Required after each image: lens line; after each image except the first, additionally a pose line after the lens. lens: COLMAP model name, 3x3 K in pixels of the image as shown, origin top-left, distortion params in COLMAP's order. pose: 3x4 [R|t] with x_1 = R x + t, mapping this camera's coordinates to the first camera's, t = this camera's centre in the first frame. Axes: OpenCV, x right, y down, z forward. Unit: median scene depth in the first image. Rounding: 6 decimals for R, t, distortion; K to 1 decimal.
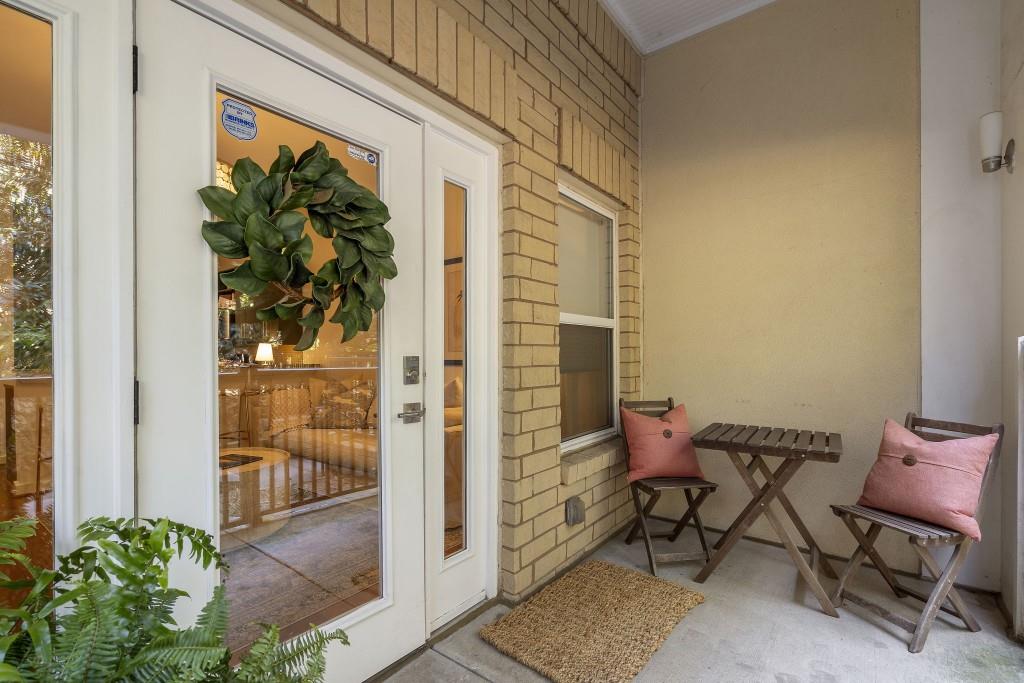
lens RADIAL K [[475.3, 0, 504.8], [0, 475.3, 361.0], [0, 0, 1]] dist [-0.003199, 0.002068]
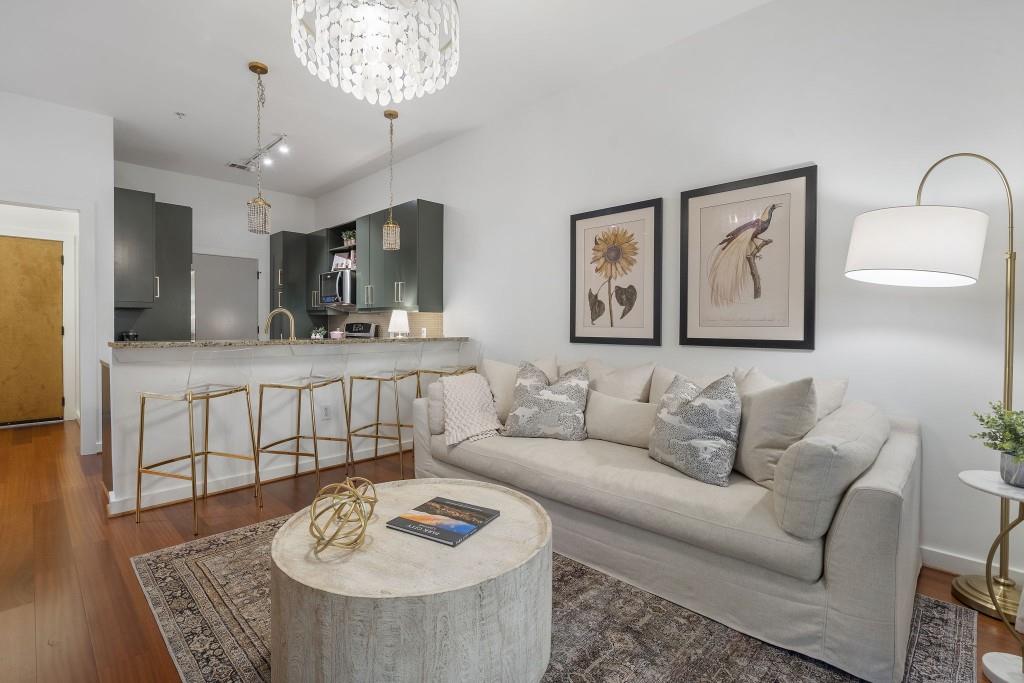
lens RADIAL K [[475.3, 0, 521.8], [0, 475.3, 328.8], [0, 0, 1]] dist [-0.003199, 0.002068]
pose [[0.995394, 0.013003, -0.094983, -0.317957], [-0.012717, 0.999913, 0.003612, -0.015036], [0.095022, -0.002388, 0.995472, 0.316357]]
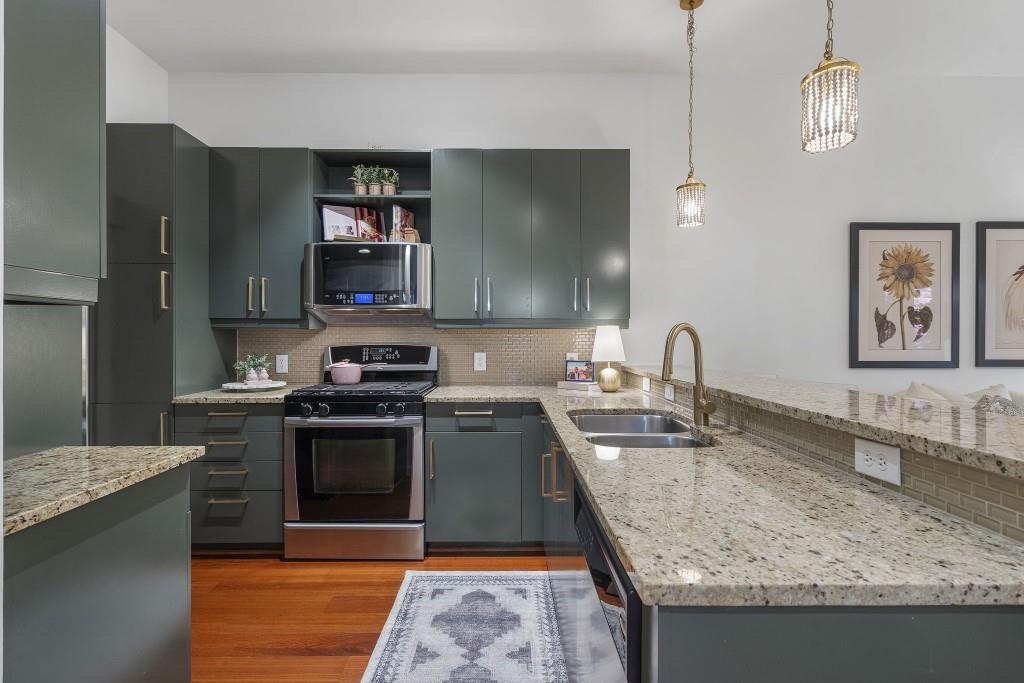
lens RADIAL K [[475.3, 0, 511.3], [0, 475.3, 339.3], [0, 0, 1]] dist [-0.003199, 0.002068]
pose [[0.775061, 0.008833, 0.631825, -1.075719], [-0.004206, 0.999952, -0.008821, -0.023370], [-0.631873, 0.004179, 0.775061, 0.849949]]
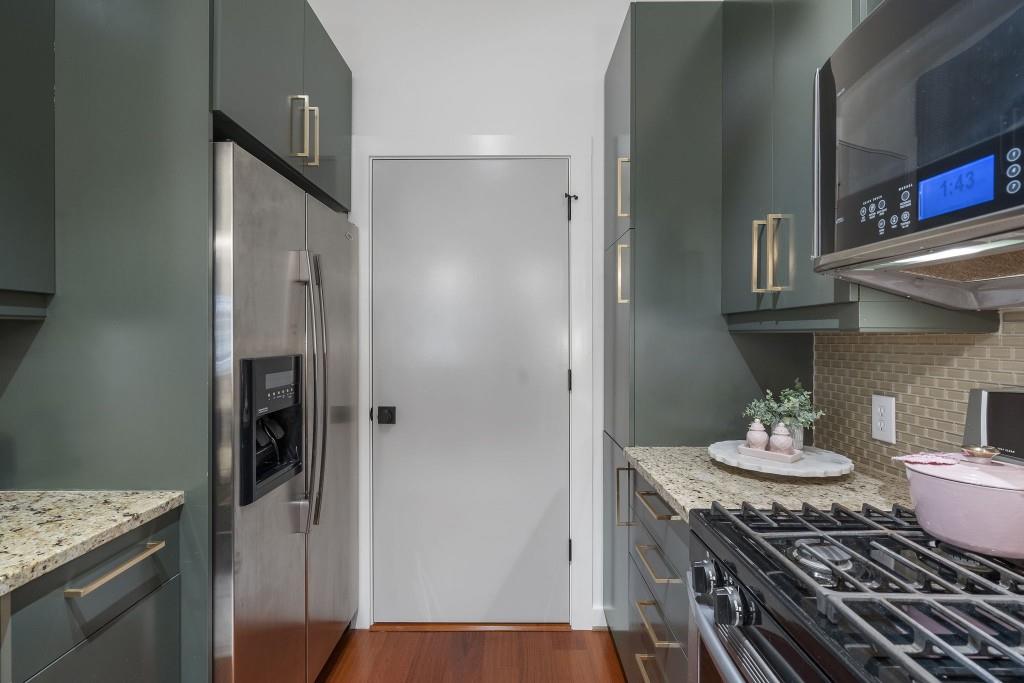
lens RADIAL K [[475.3, 0, 511.4], [0, 475.3, 337.8], [0, 0, 1]] dist [-0.003199, 0.002068]
pose [[0.603940, 0.017767, -0.796832, -0.839365], [-0.017506, 0.999806, 0.009024, -0.036517], [0.796838, 0.008500, 0.604134, 1.212023]]
